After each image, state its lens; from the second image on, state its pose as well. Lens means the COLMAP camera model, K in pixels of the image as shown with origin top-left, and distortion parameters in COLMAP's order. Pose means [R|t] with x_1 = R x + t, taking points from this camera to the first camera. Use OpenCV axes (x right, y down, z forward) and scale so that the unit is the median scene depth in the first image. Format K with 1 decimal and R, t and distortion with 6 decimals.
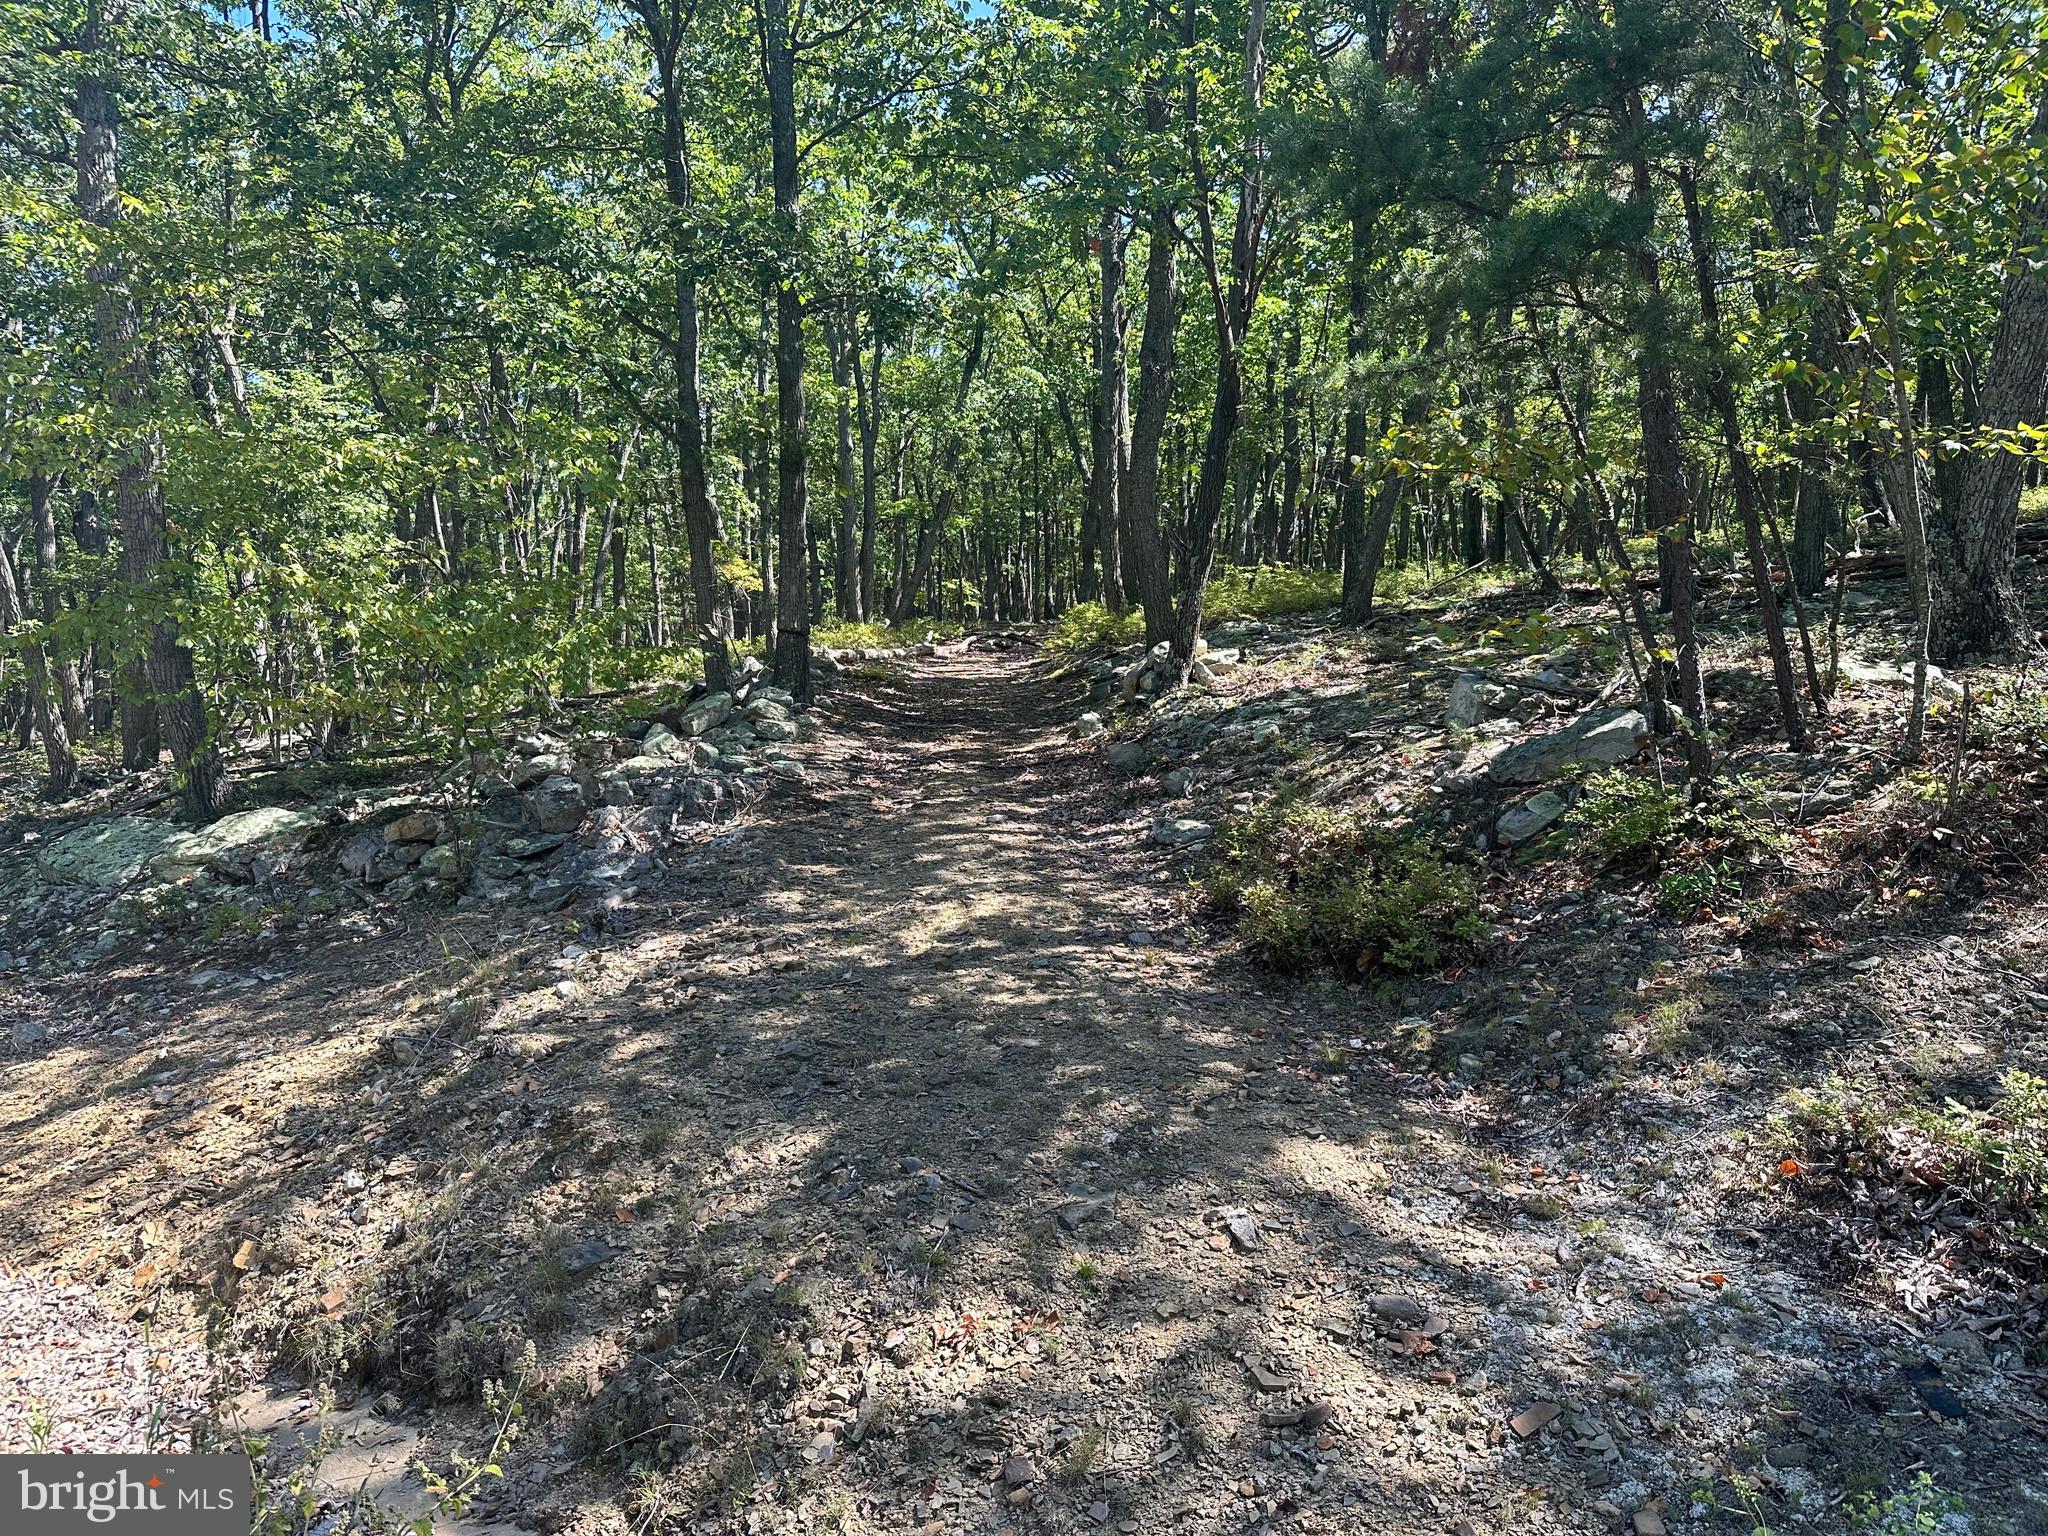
lens RADIAL K [[1433.9, 0, 1024.4], [0, 1433.9, 763.9], [0, 0, 1]] dist [0.006957, -0.011054]
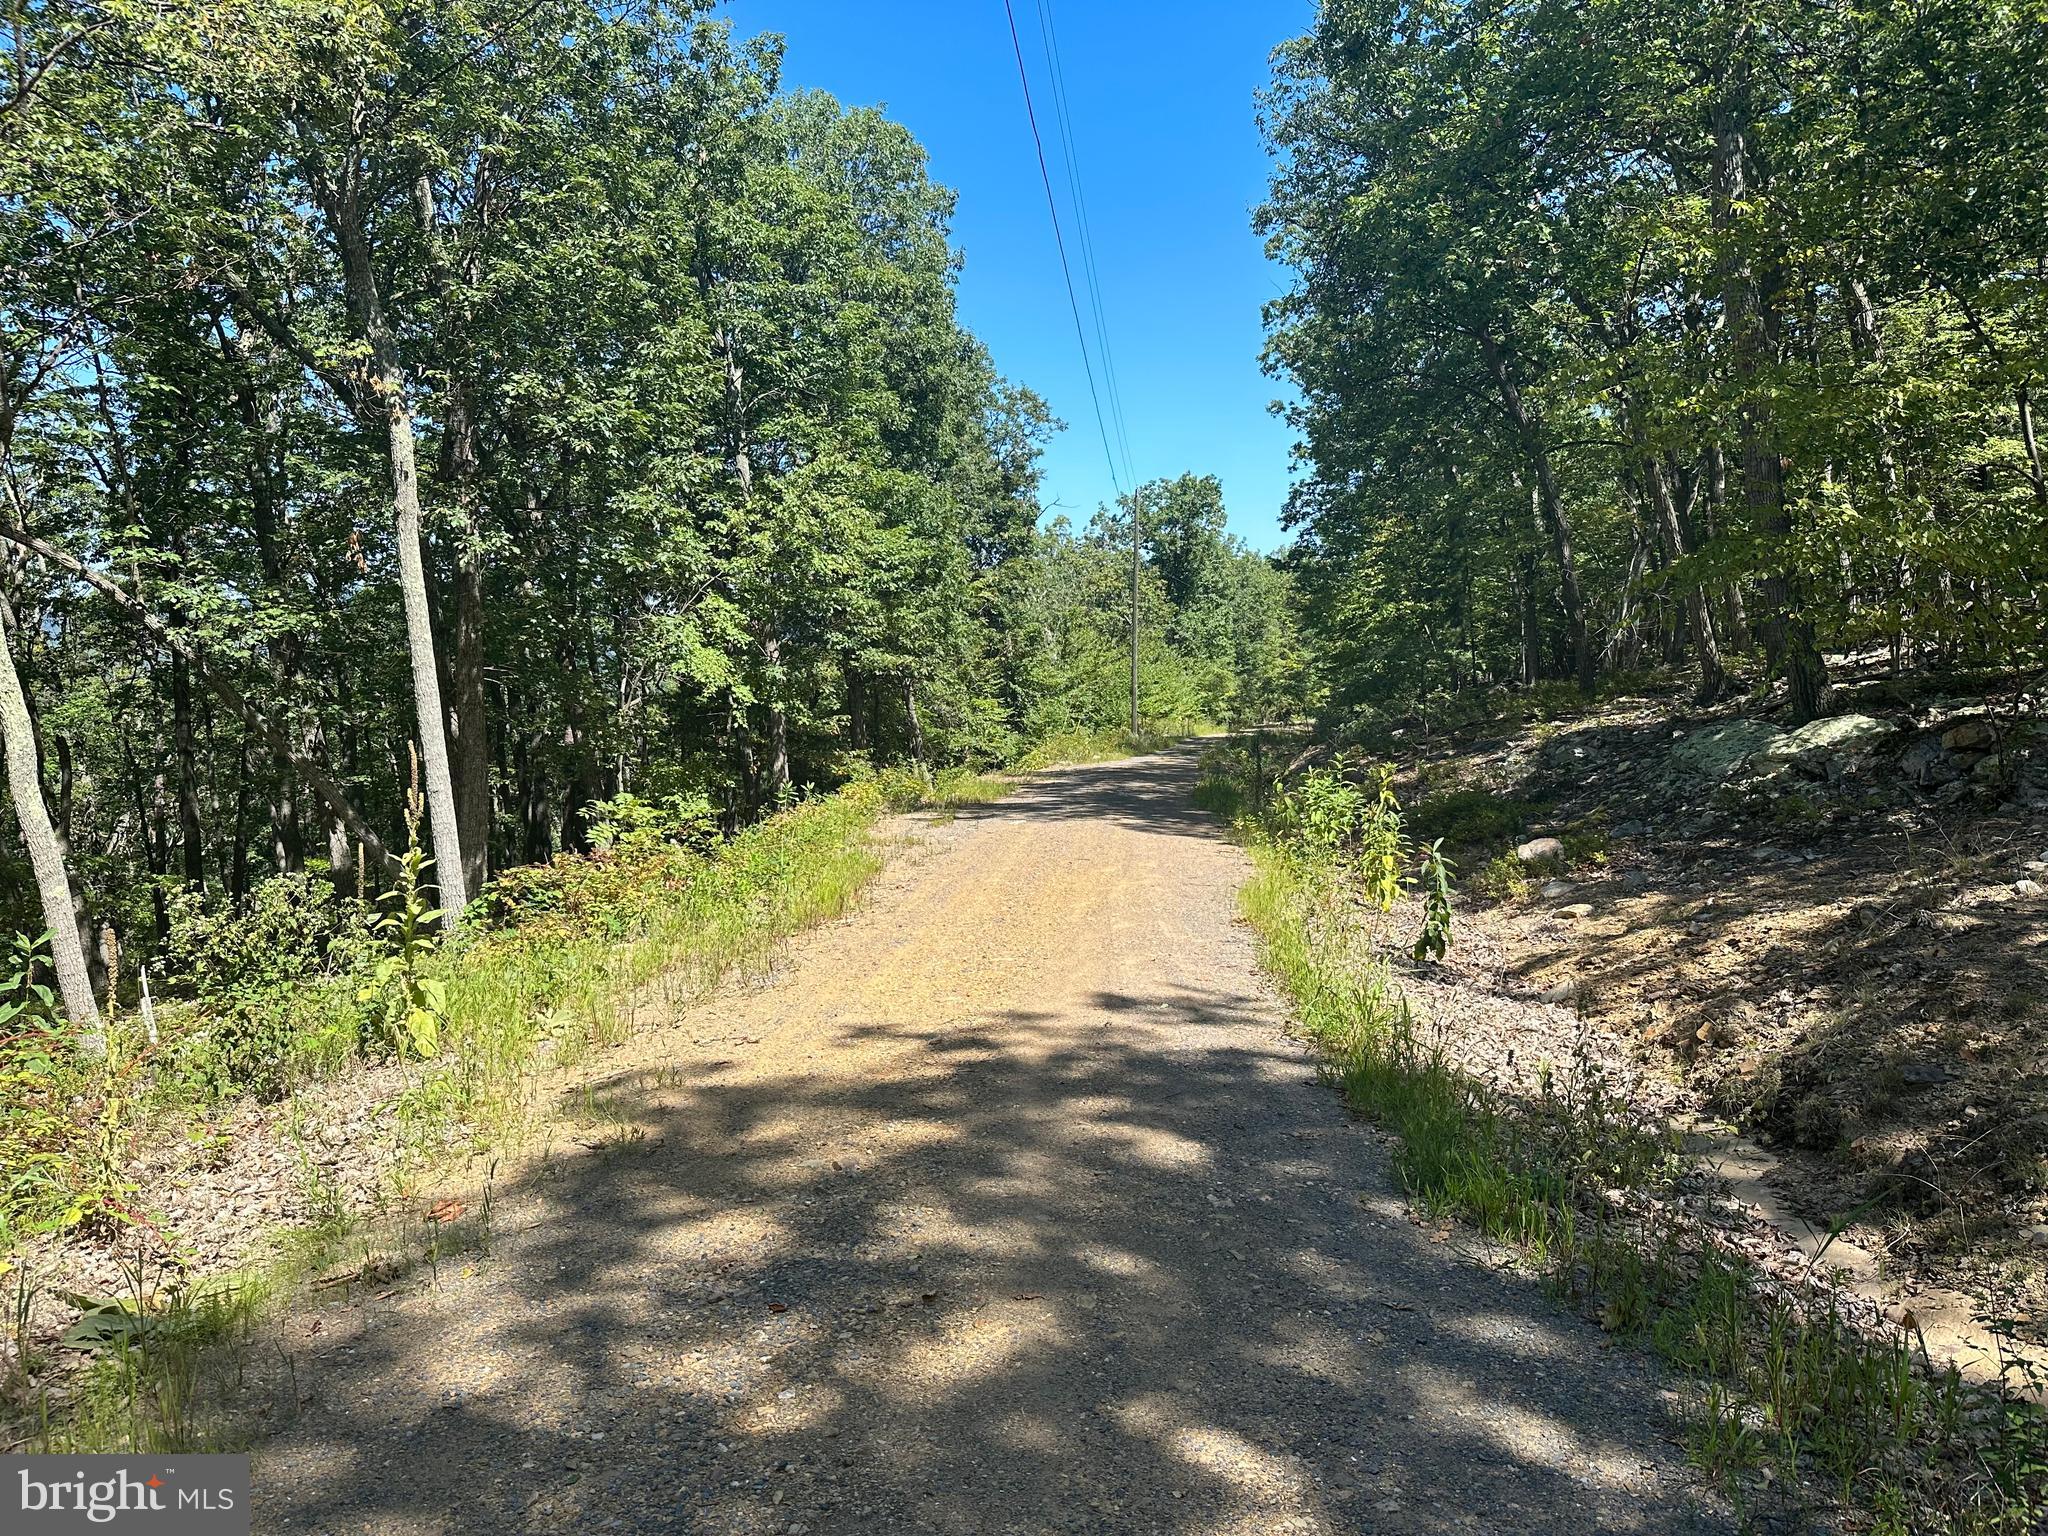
lens RADIAL K [[1433.9, 0, 1024.2], [0, 1433.9, 767.4], [0, 0, 1]] dist [0.006957, -0.011054]
pose [[0.483346, 0.052810, -0.873835, 0.284074], [0.007913, 0.997874, 0.064683, -0.011679], [0.875393, -0.038179, 0.481901, -0.207663]]
